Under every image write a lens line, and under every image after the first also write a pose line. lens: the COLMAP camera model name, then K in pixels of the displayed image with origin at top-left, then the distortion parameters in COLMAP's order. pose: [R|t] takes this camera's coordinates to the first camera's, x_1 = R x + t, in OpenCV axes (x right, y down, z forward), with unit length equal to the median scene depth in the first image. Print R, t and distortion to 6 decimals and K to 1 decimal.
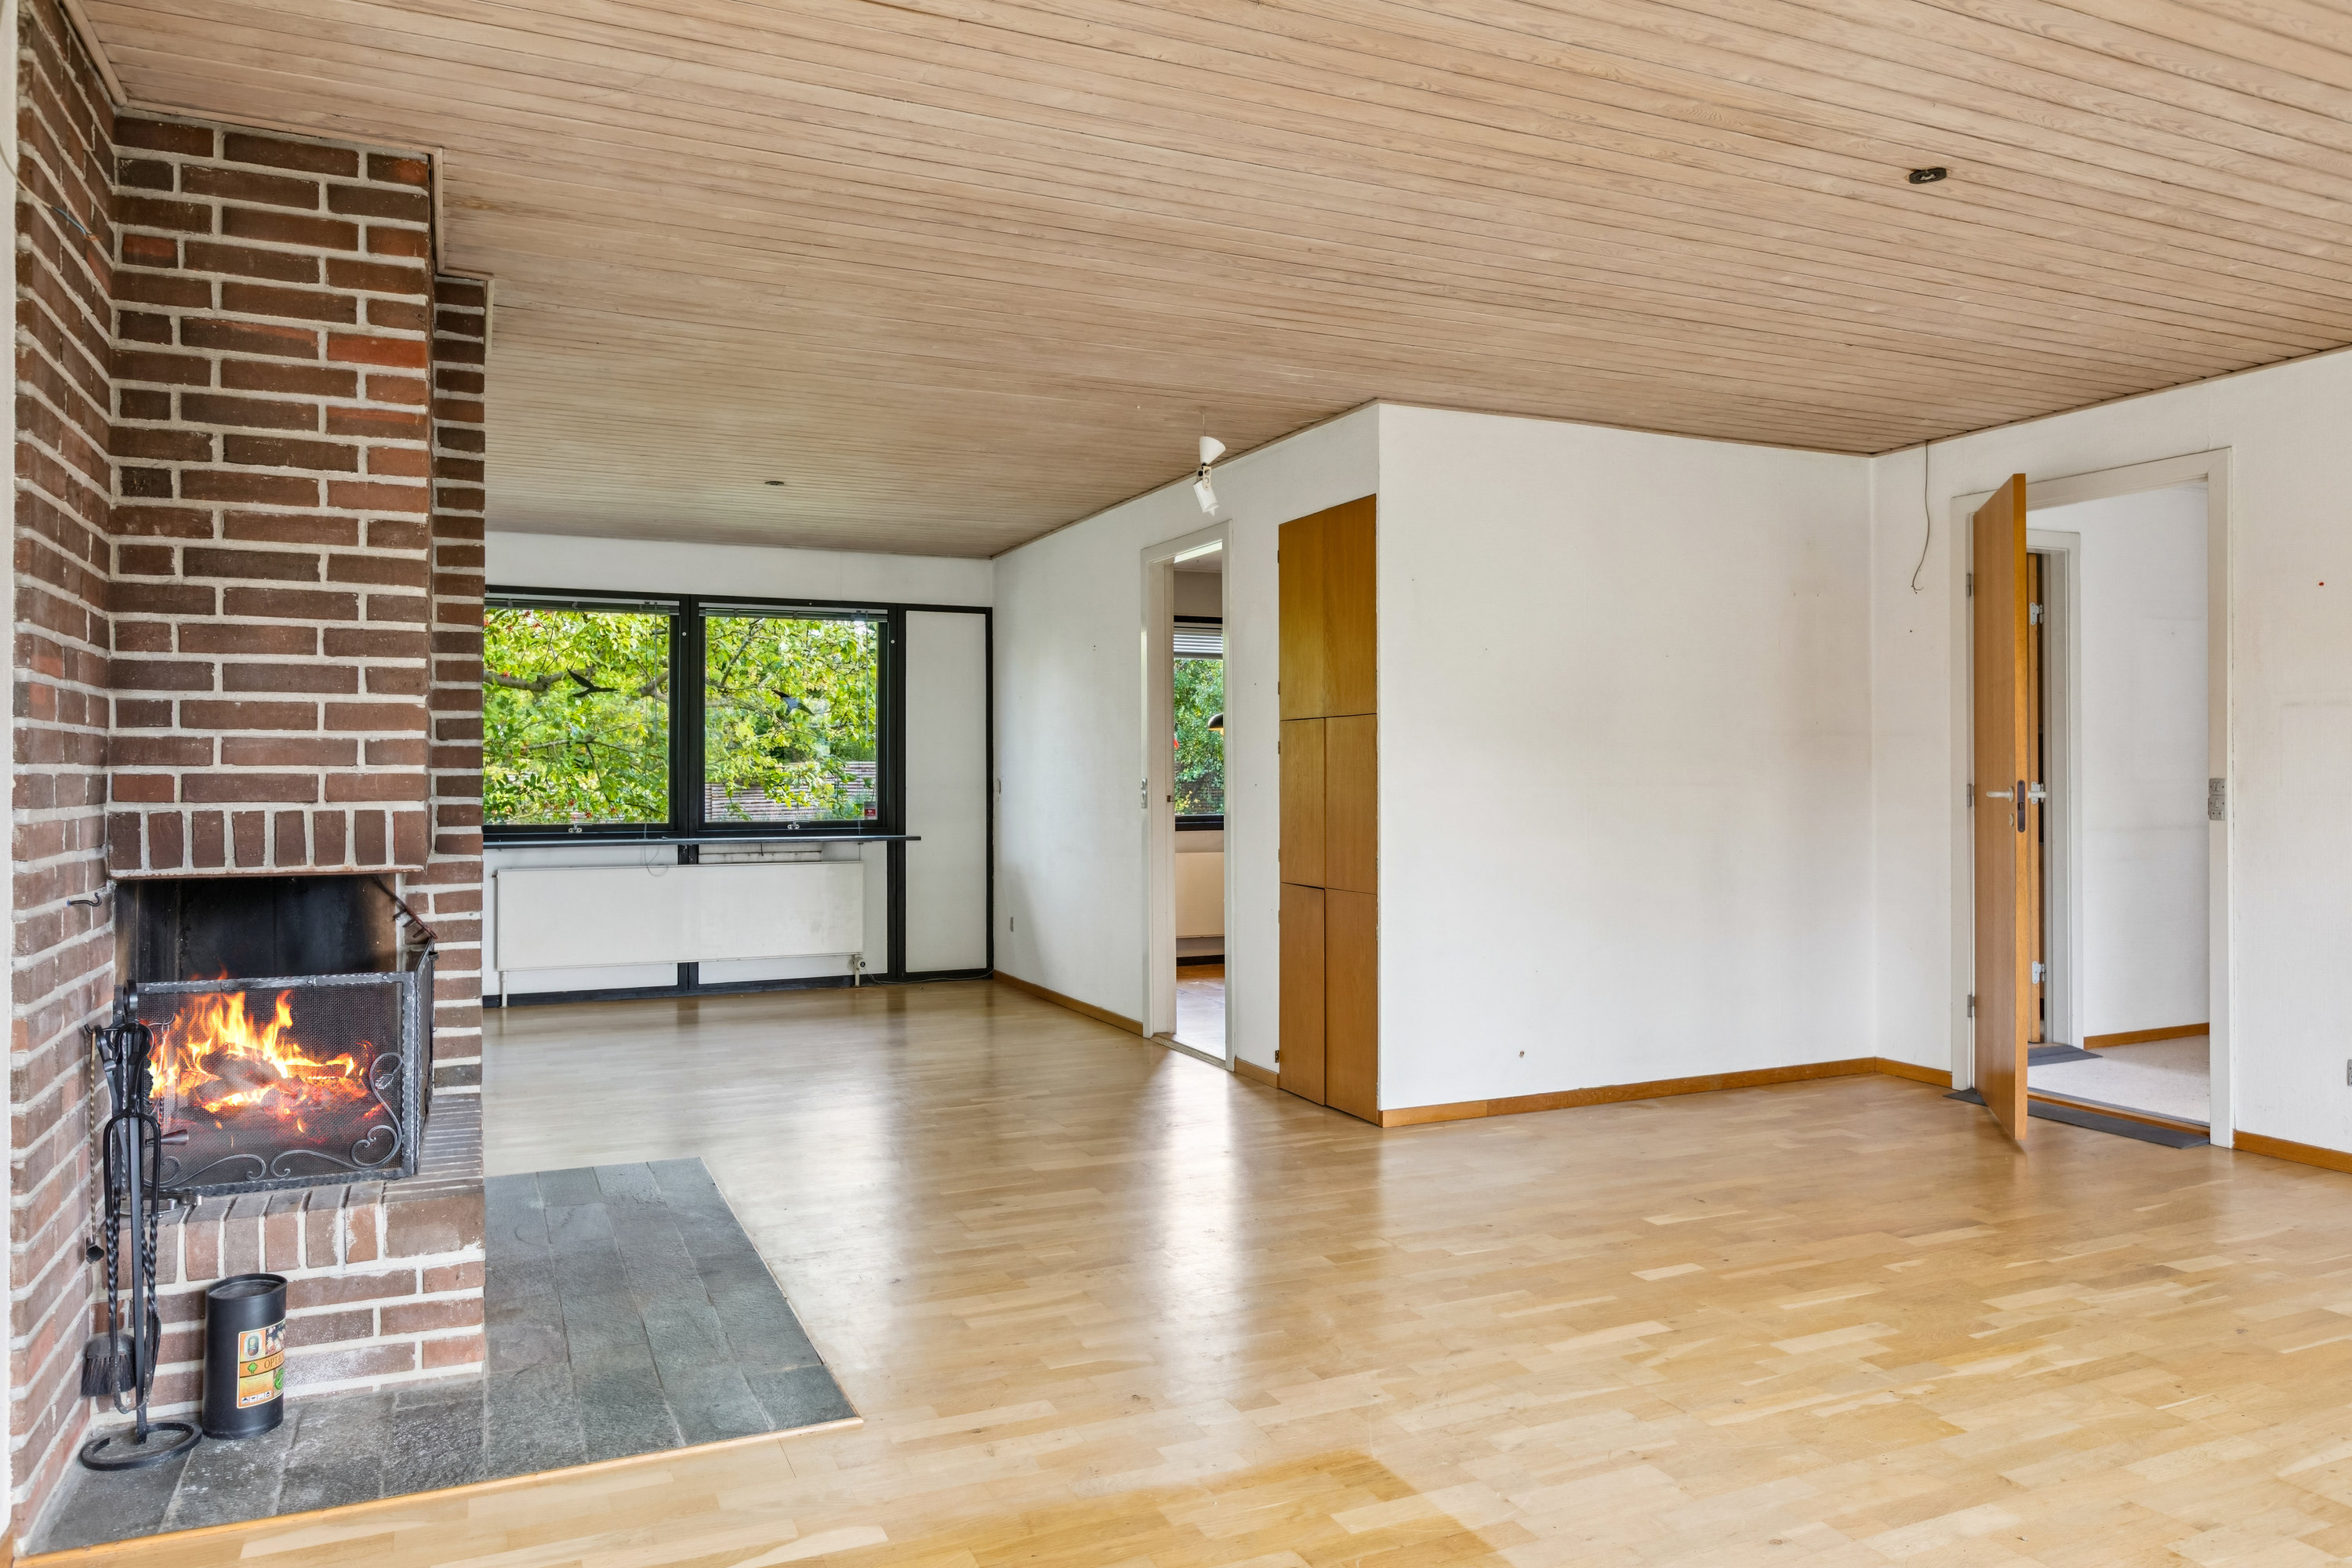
lens RADIAL K [[1569.5, 0, 1174.9], [0, 1569.5, 773.5], [0, 0, 1]] dist [-0.000774, 0.000710]
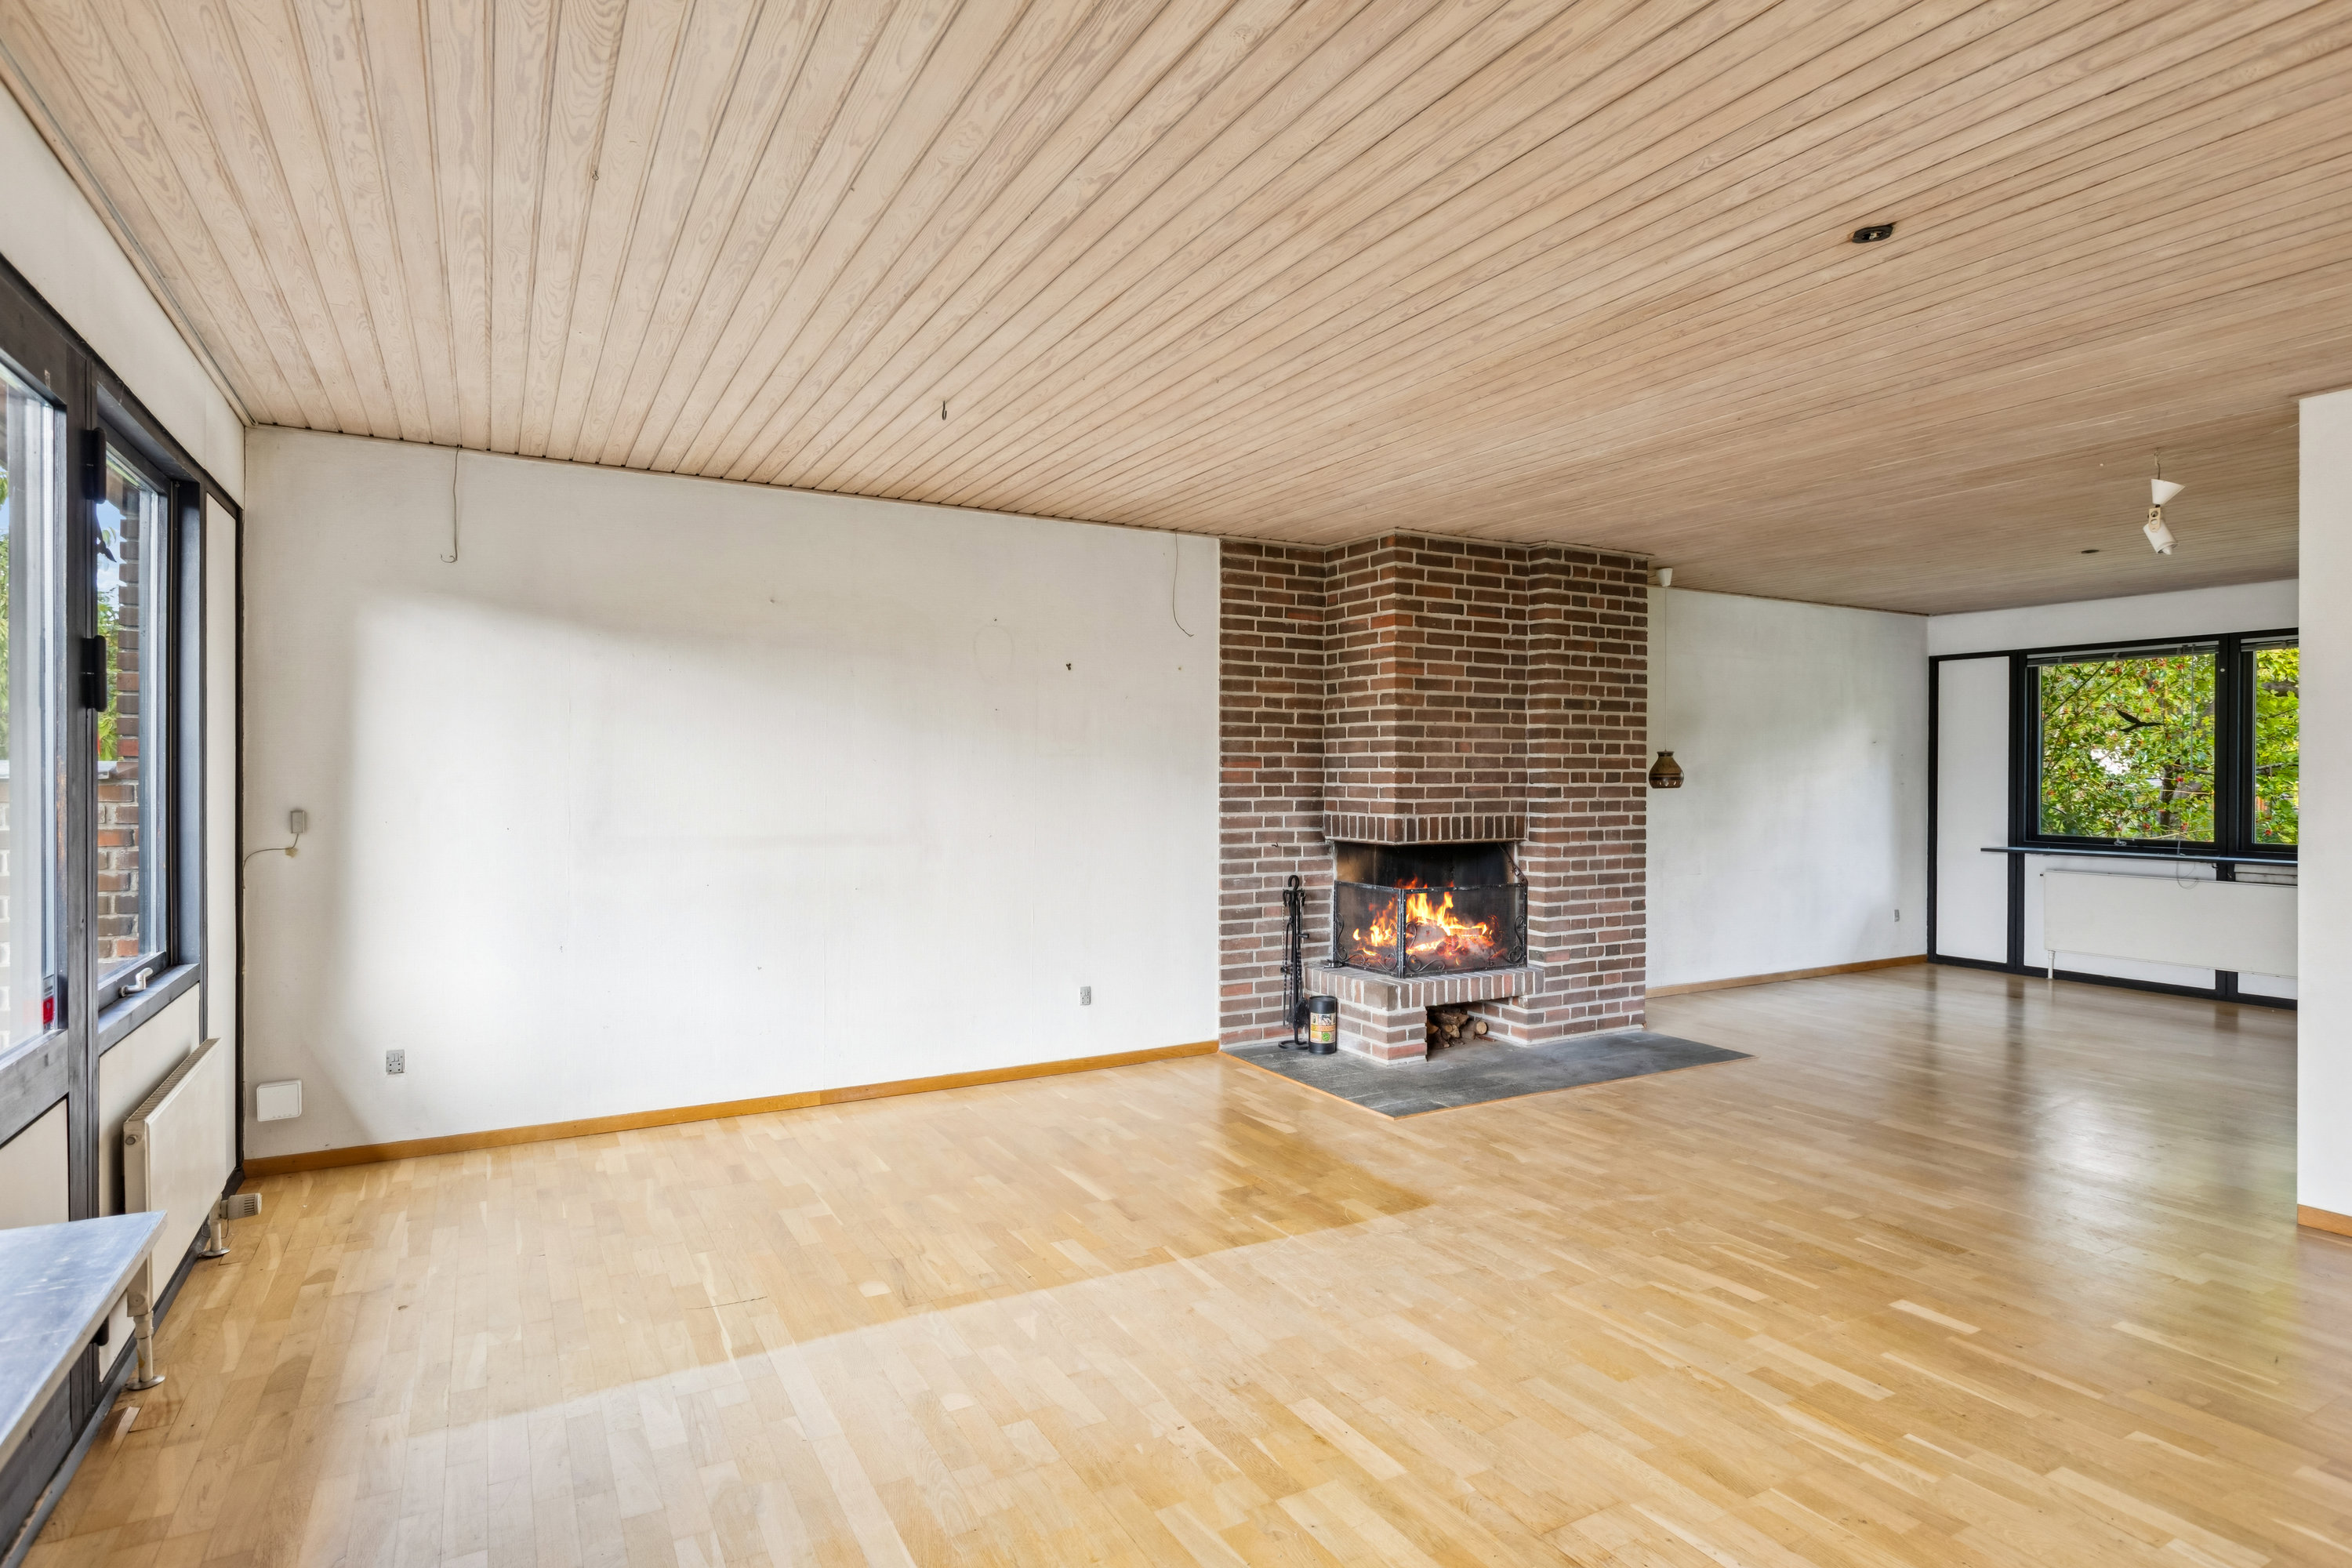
lens RADIAL K [[1248.0, 0, 1176.0], [0, 1248.0, 784.0], [0, 0, 1]] dist [0.000986, 0.000499]
pose [[0.081594, 0.011066, -0.996604, 1.231052], [-0.002363, 0.999938, 0.010910, -0.042838], [0.996663, 0.001464, 0.081615, 0.500411]]
